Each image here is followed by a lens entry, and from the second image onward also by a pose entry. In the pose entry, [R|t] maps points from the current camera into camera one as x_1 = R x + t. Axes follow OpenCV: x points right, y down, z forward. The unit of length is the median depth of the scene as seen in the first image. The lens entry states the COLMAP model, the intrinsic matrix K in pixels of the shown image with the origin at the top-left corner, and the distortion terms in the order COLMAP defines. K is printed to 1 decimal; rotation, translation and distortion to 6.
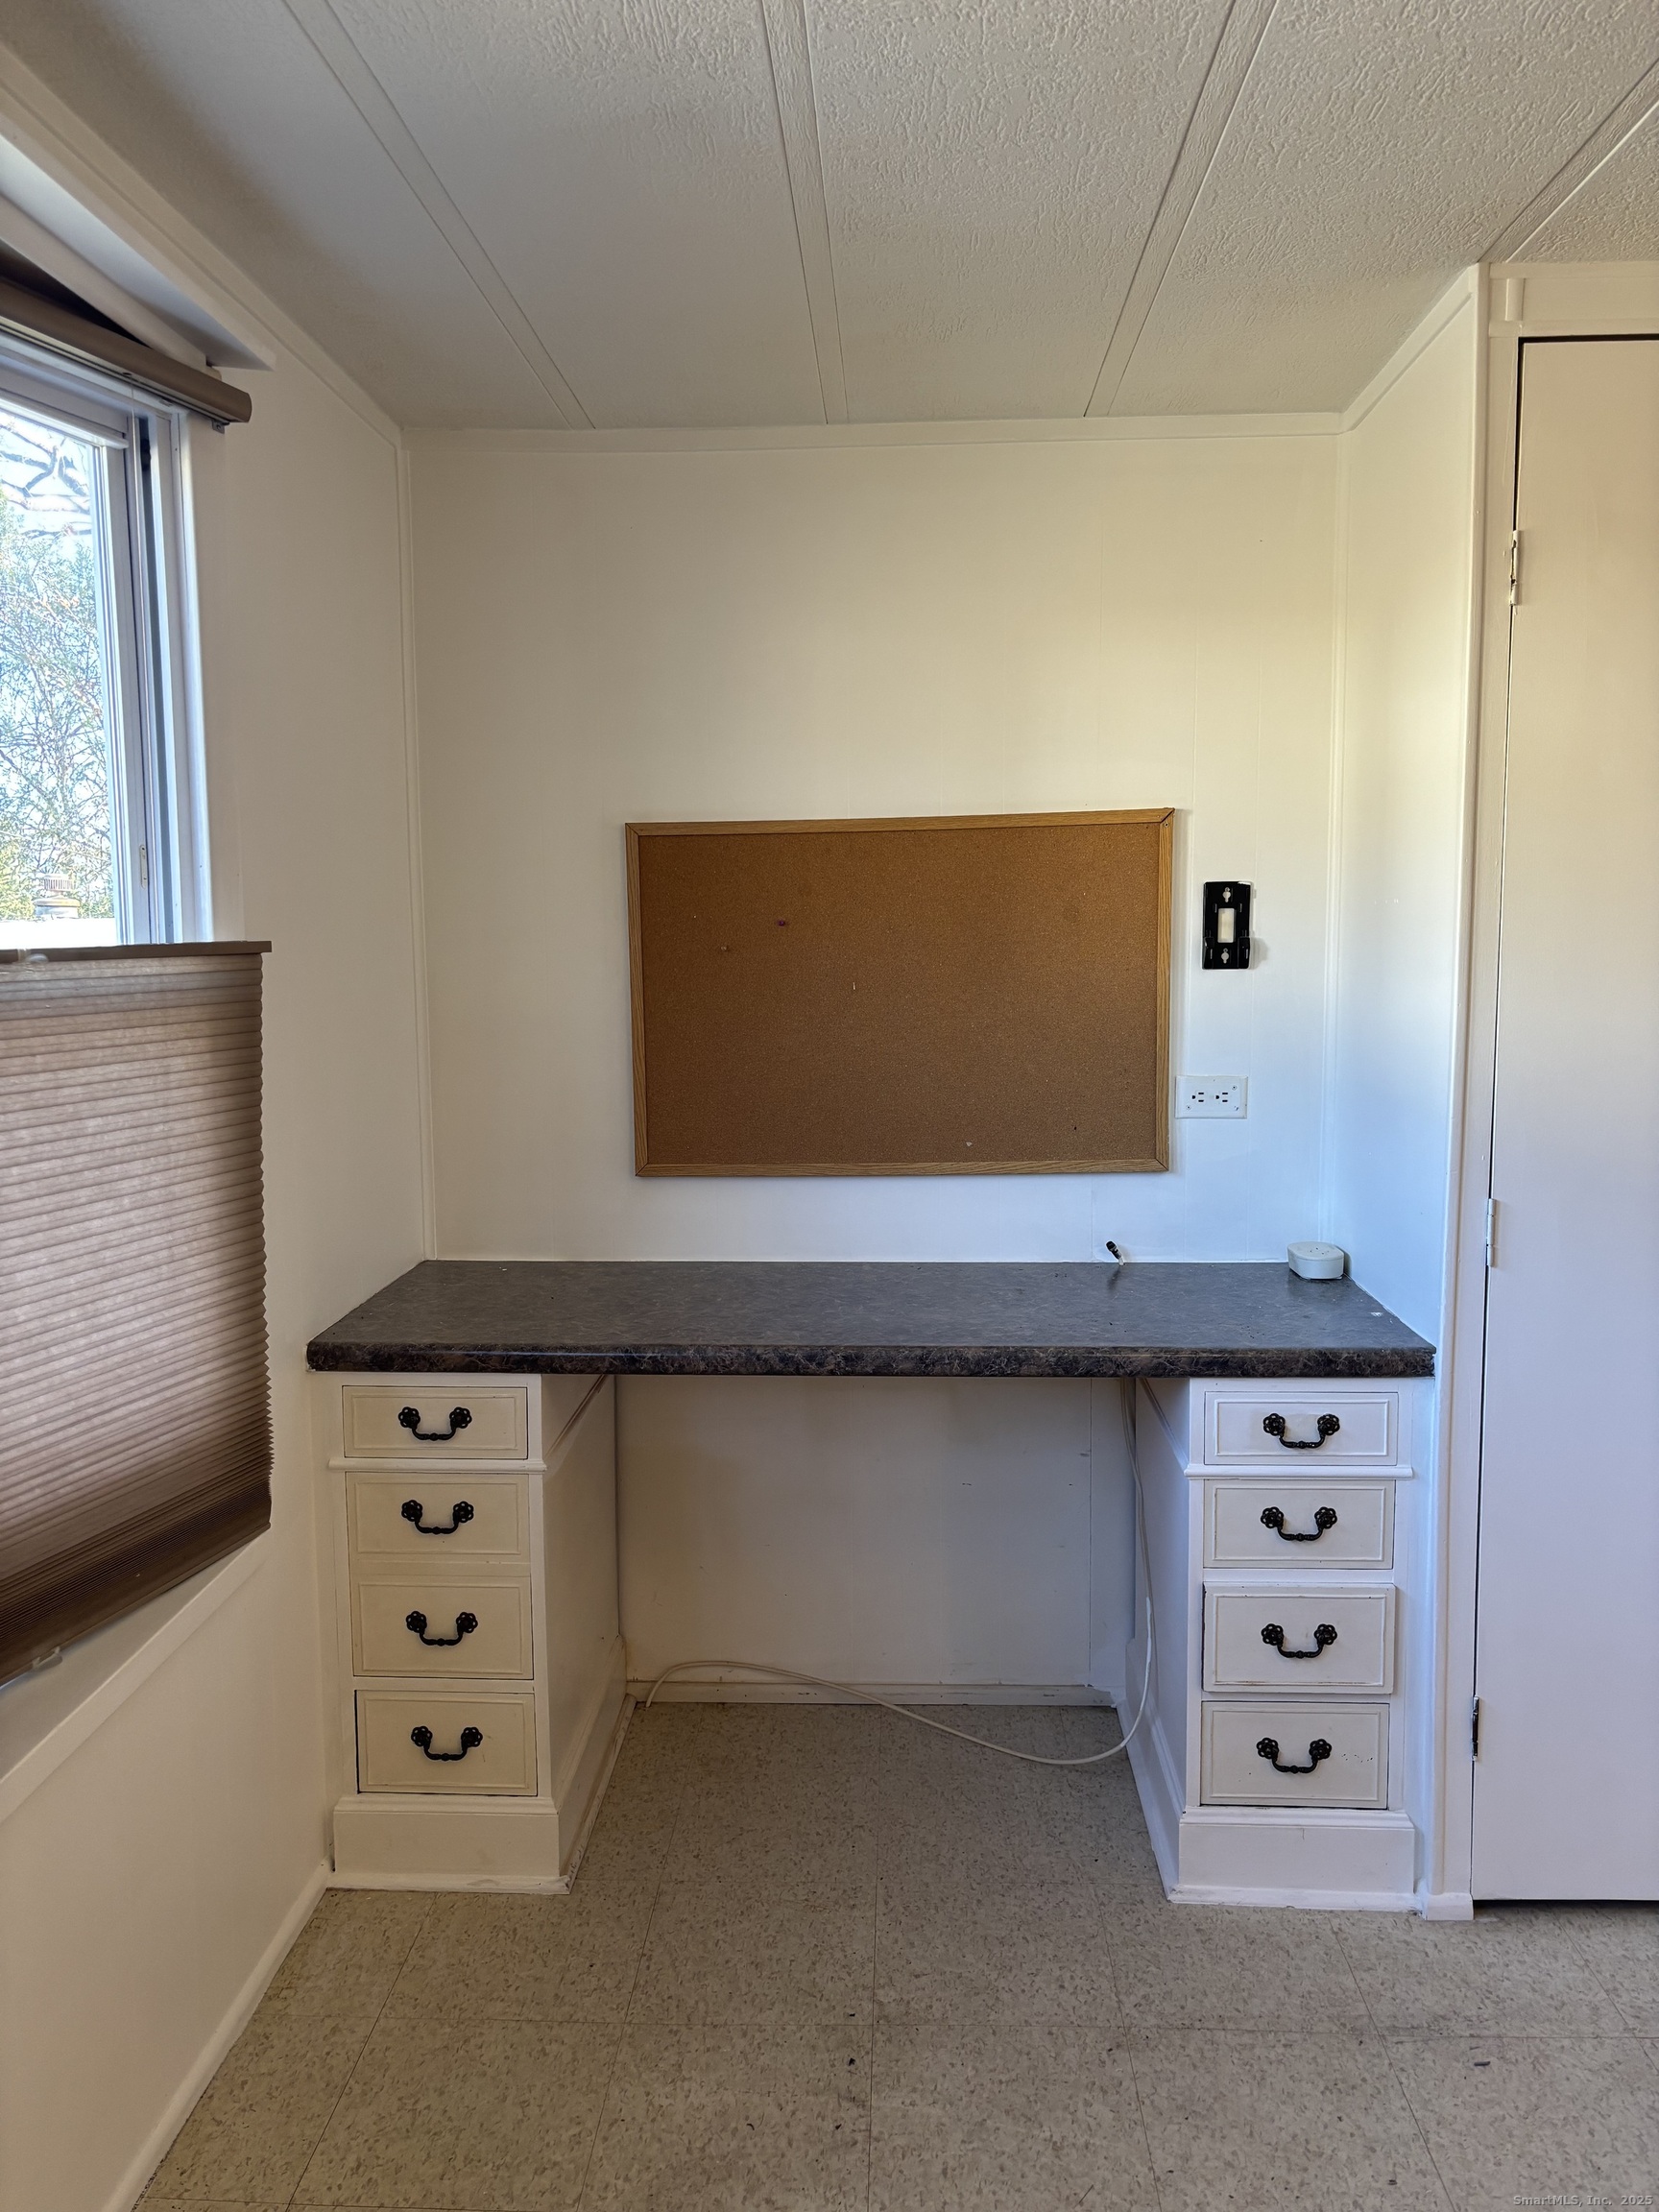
lens RADIAL K [[1663.7, 0, 812.6], [0, 1663.7, 1110.4], [0, 0, 1]] dist [0.048336, -0.053058]
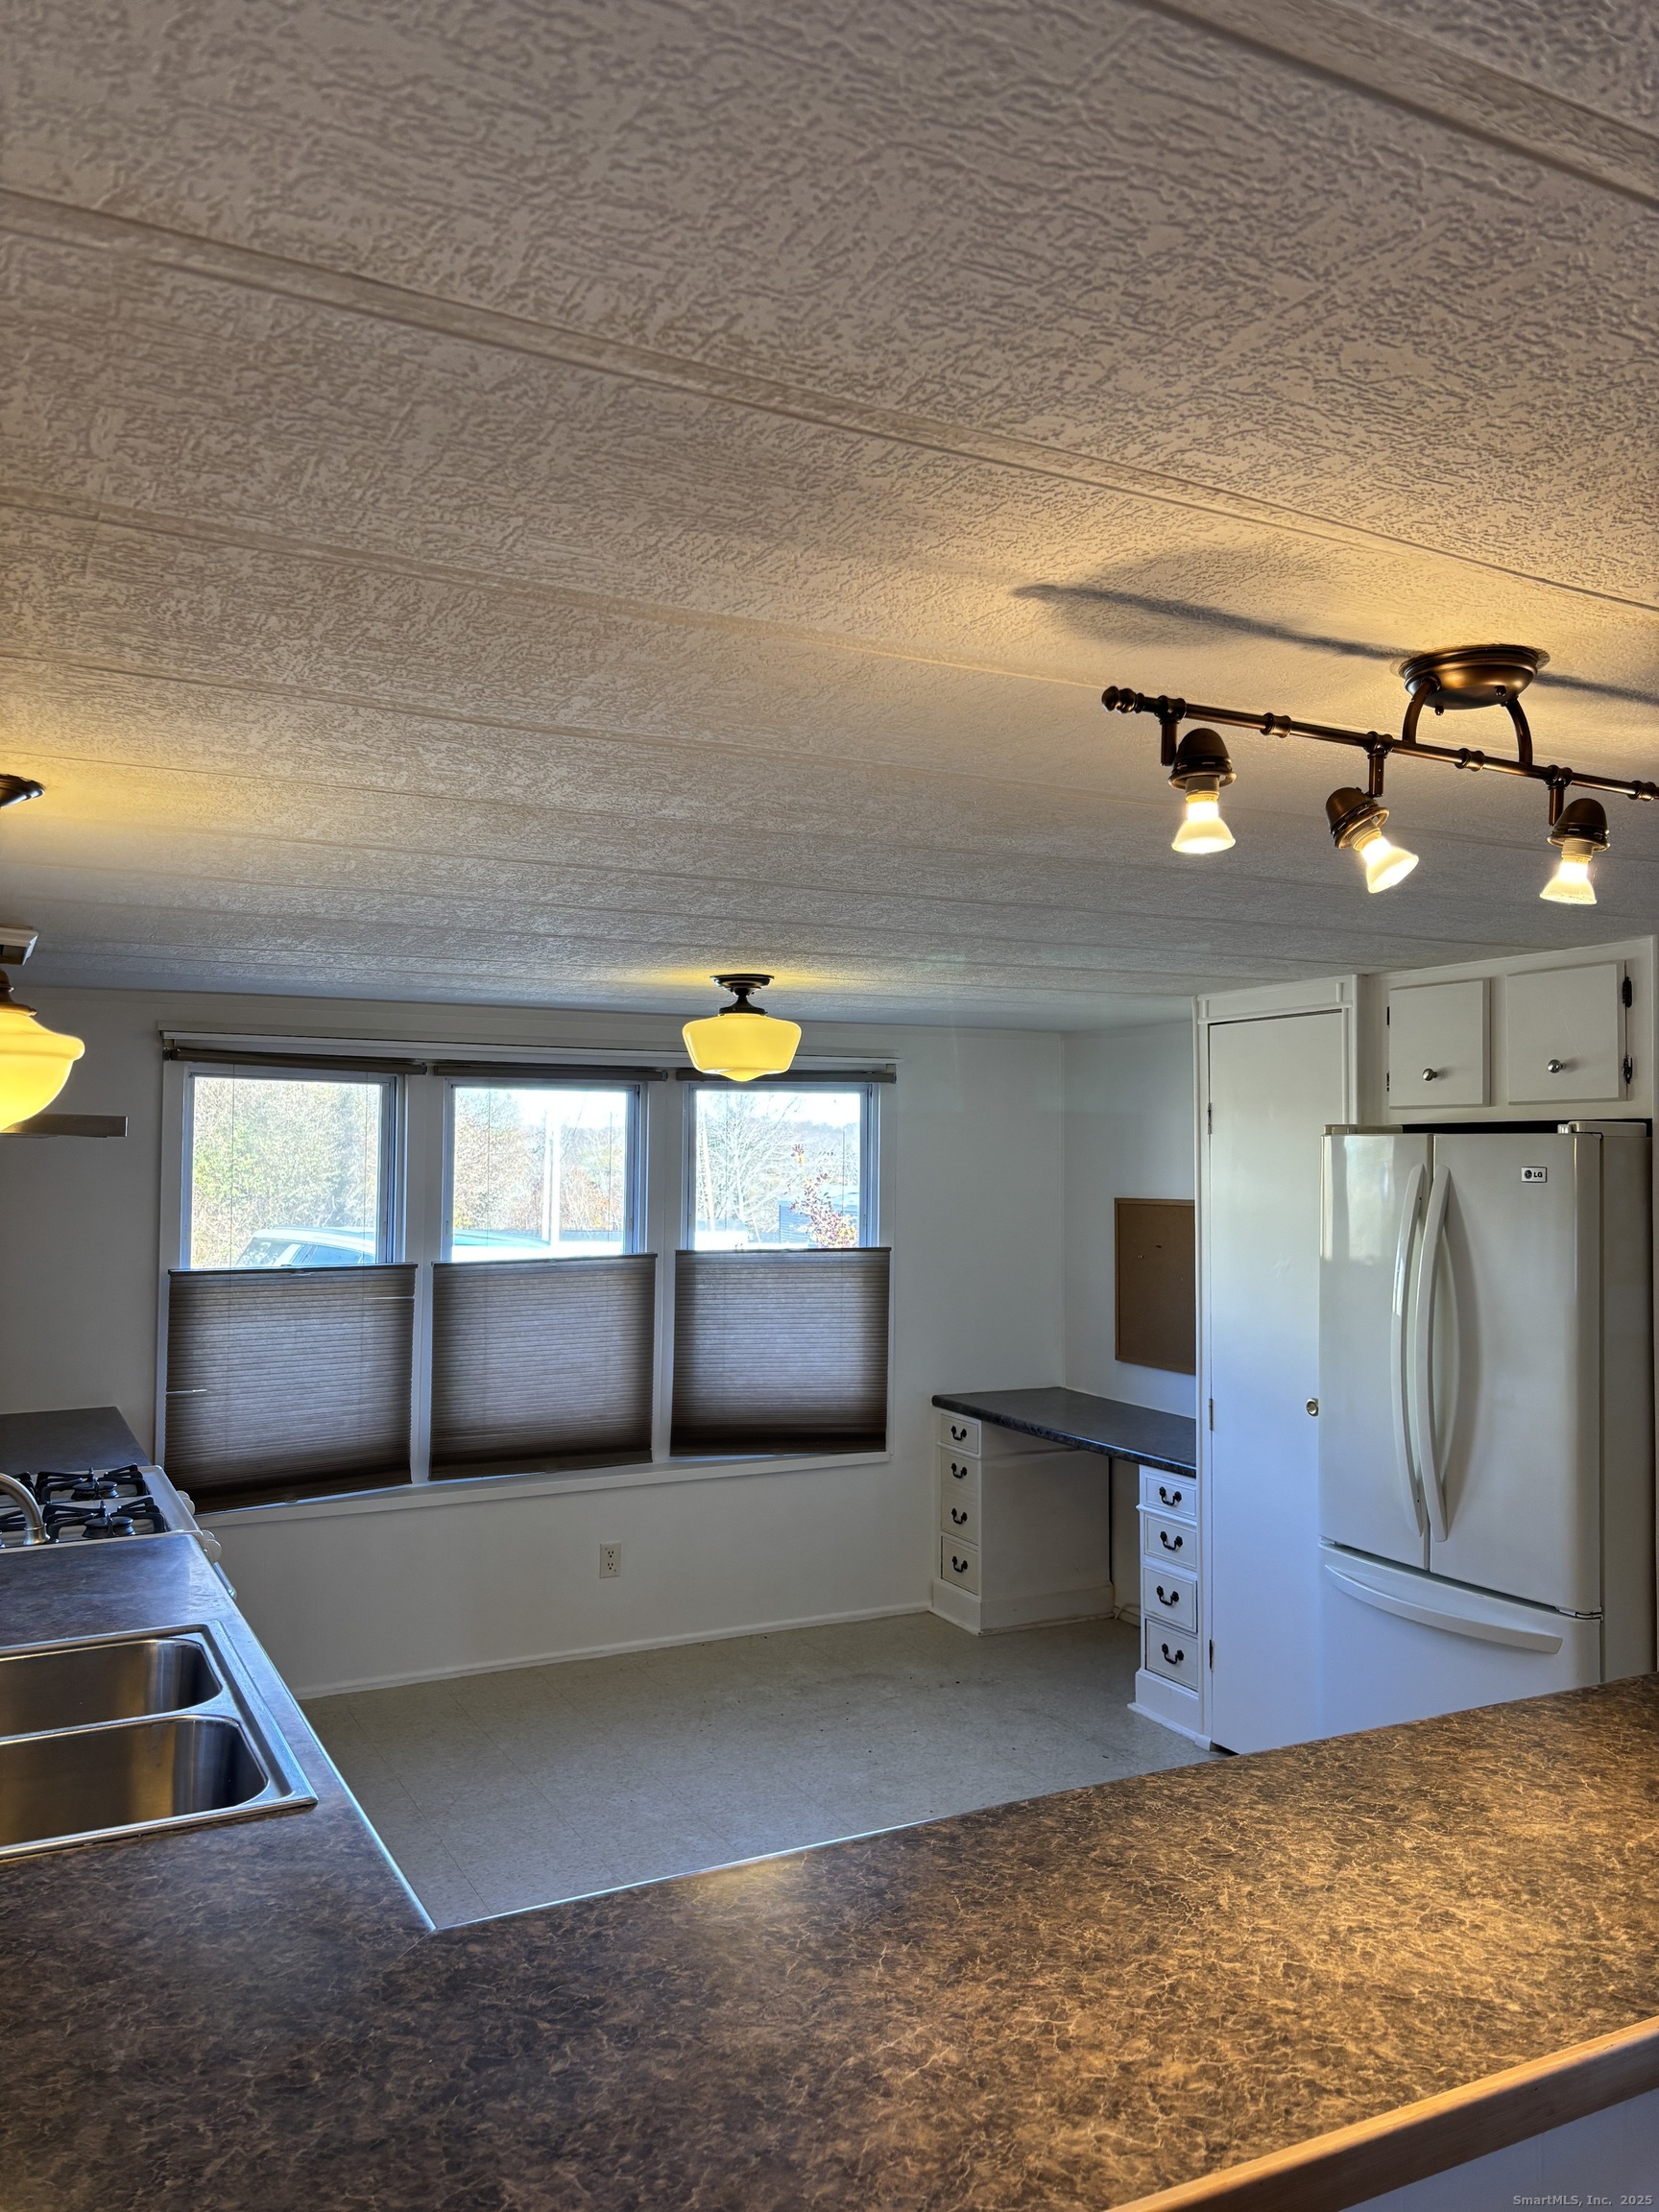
lens RADIAL K [[1663.7, 0, 827.0], [0, 1663.7, 1094.6], [0, 0, 1]] dist [0.048336, -0.053058]
pose [[0.493236, -0.020501, -0.869654, 1.986210], [-0.108721, 0.990431, -0.085011, -0.095782], [0.863074, 0.136481, 0.486288, -0.526193]]
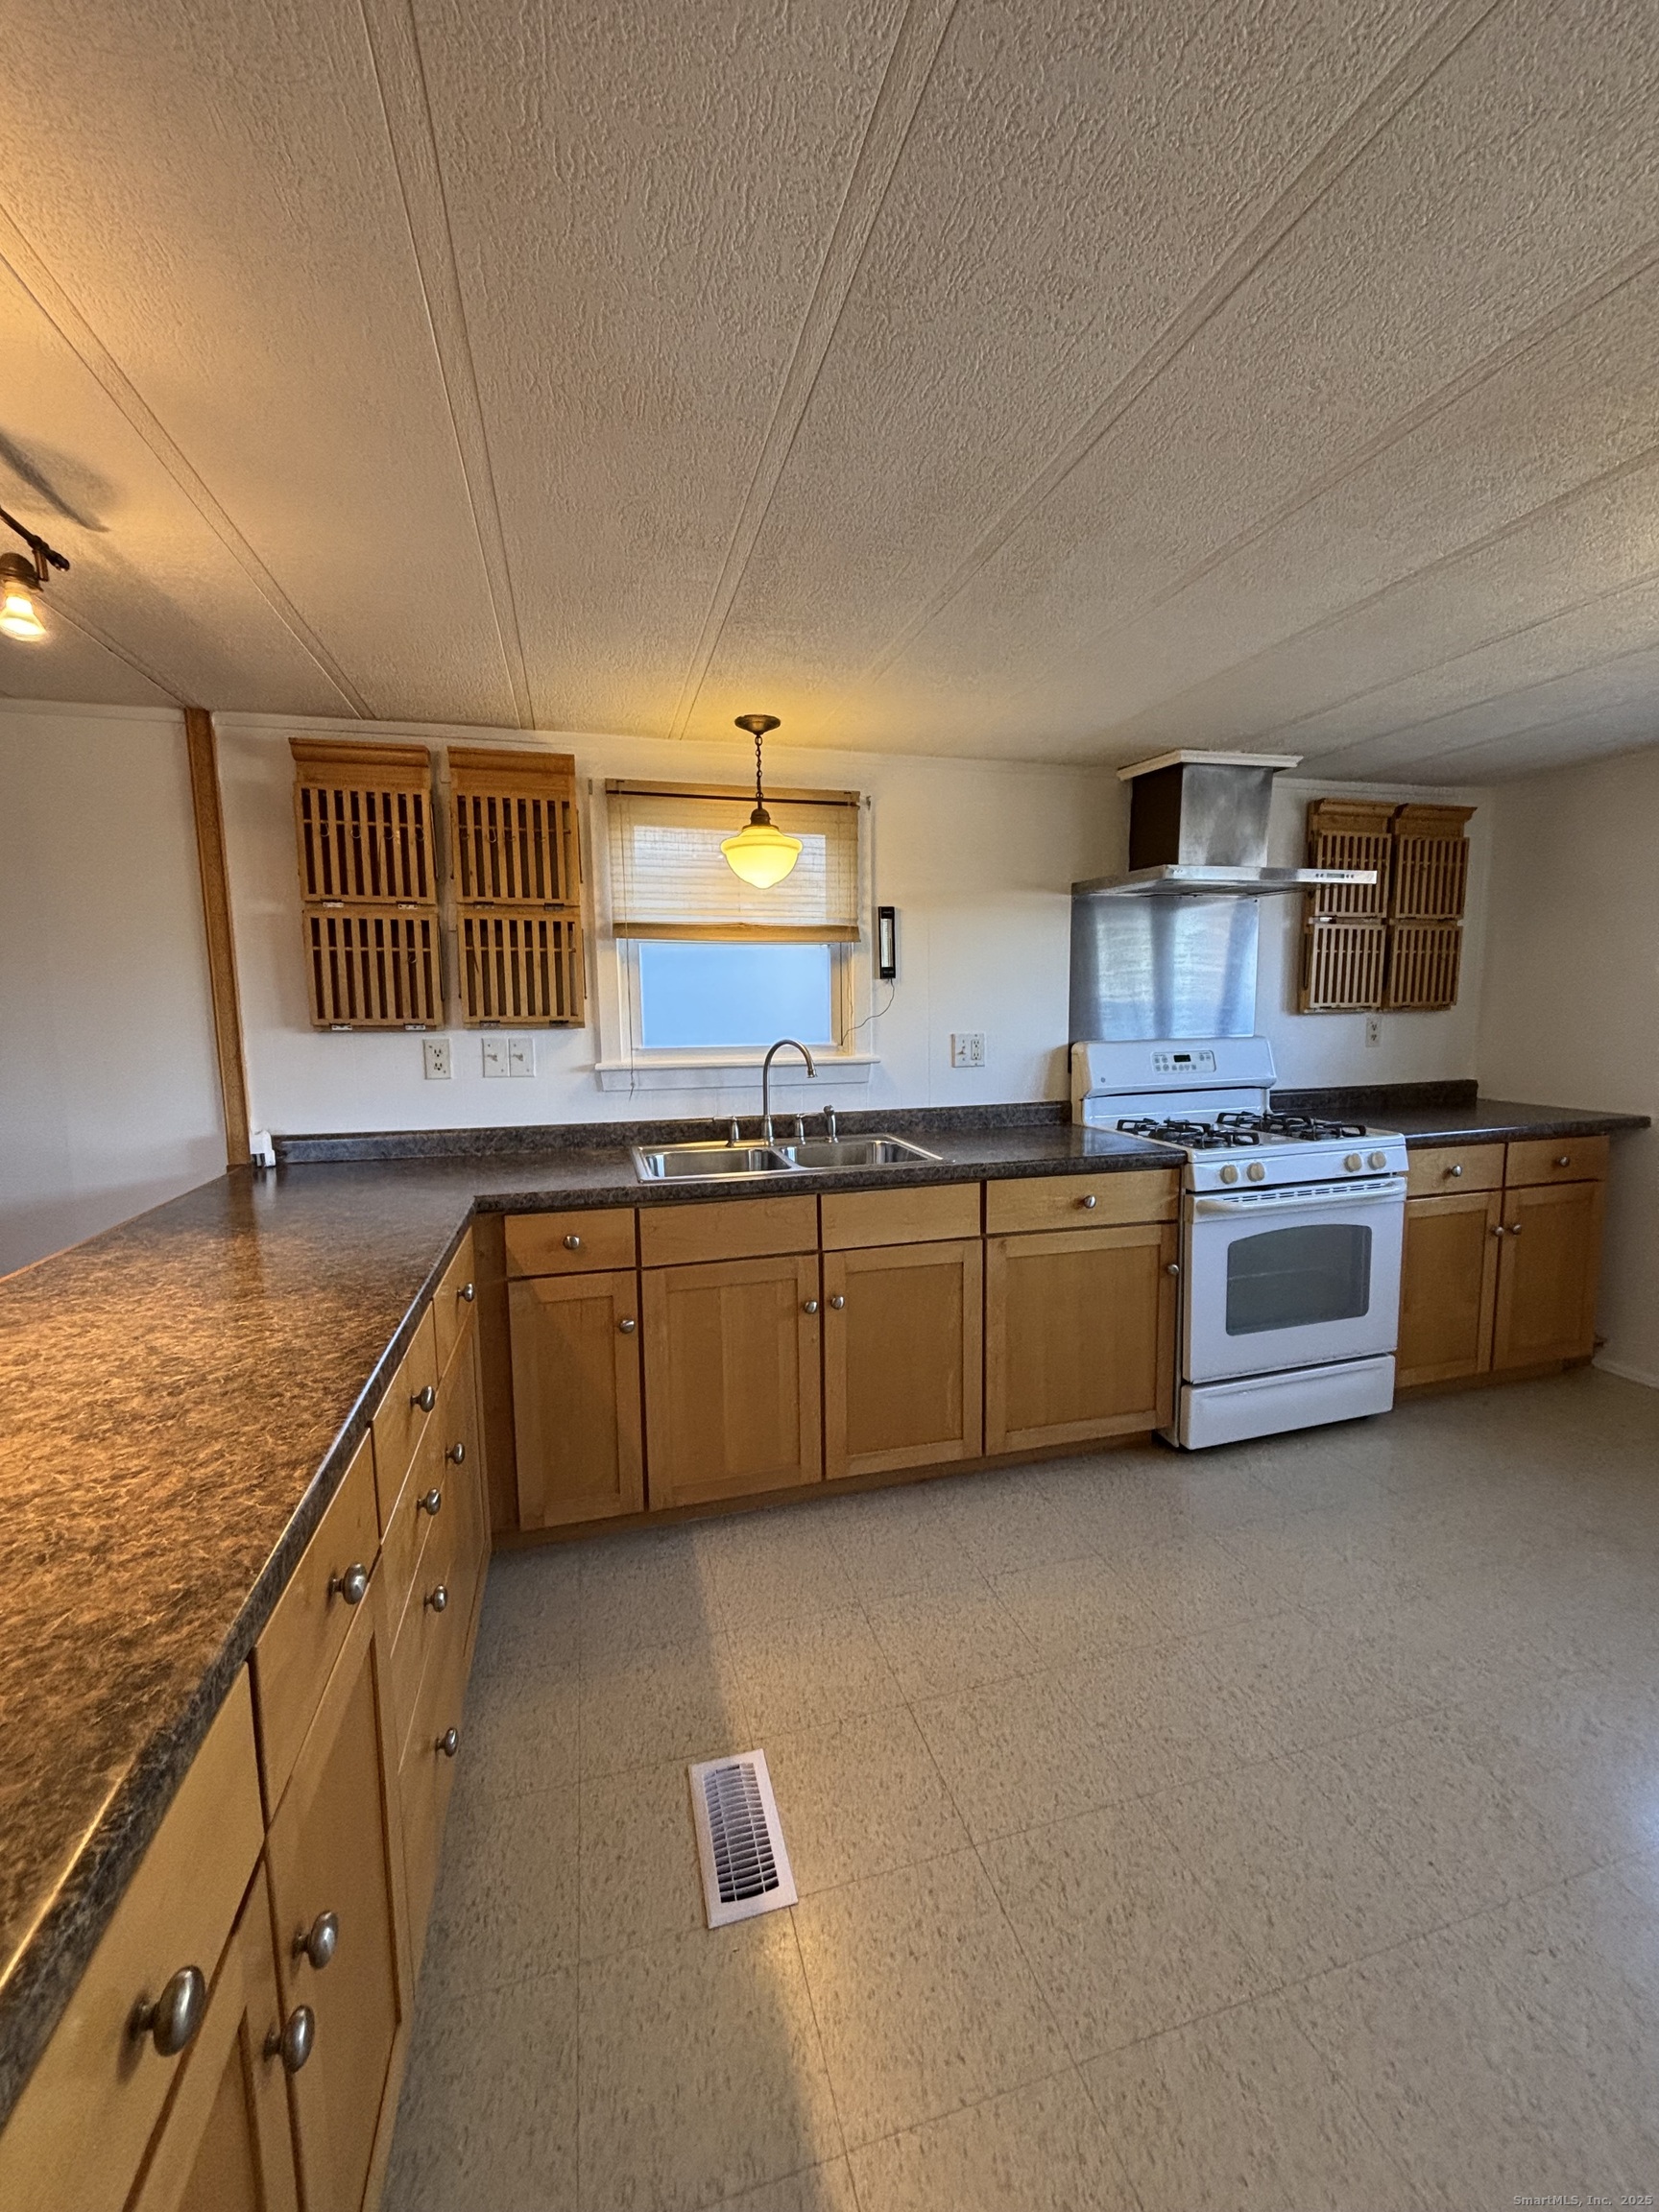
lens RADIAL K [[876.5, 0, 833.1], [0, 876.5, 1110.2], [0, 0, 1]] dist [-0.001030, 0.001102]
pose [[-0.949769, 0.066184, -0.305875, 1.221655], [-0.008927, 0.971254, 0.237876, -0.094932], [0.312826, 0.228658, -0.921876, 0.620162]]
